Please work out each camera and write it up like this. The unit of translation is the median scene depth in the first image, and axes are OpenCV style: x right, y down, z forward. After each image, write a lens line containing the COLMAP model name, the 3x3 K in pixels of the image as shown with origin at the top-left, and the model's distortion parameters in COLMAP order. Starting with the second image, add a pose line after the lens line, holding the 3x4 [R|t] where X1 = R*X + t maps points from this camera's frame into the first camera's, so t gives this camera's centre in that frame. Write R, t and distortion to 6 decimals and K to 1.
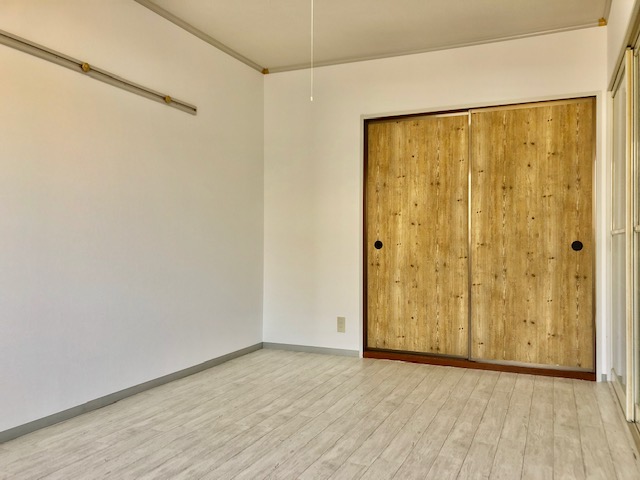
lens RADIAL K [[524.7, 0, 331.9], [0, 524.7, 241.2], [0, 0, 1]] dist [0.066863, -0.082692]
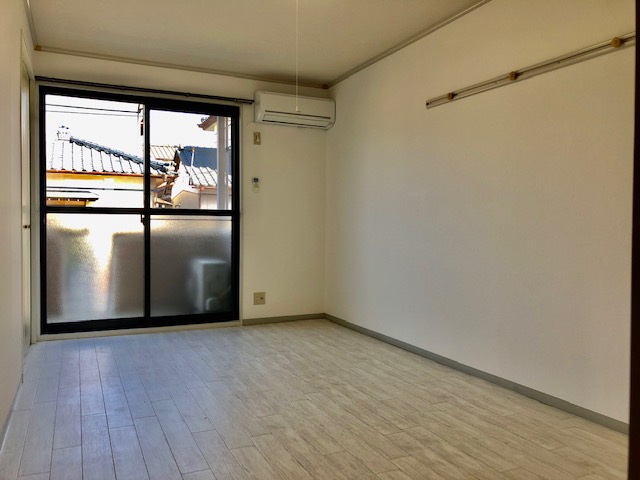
lens RADIAL K [[524.7, 0, 315.4], [0, 524.7, 234.0], [0, 0, 1]] dist [0.066863, -0.082692]
pose [[-0.657951, 0.004611, -0.753047, 0.482445], [-0.018996, 0.999561, 0.022718, -0.013373], [0.752821, 0.029252, -0.657575, 1.088309]]
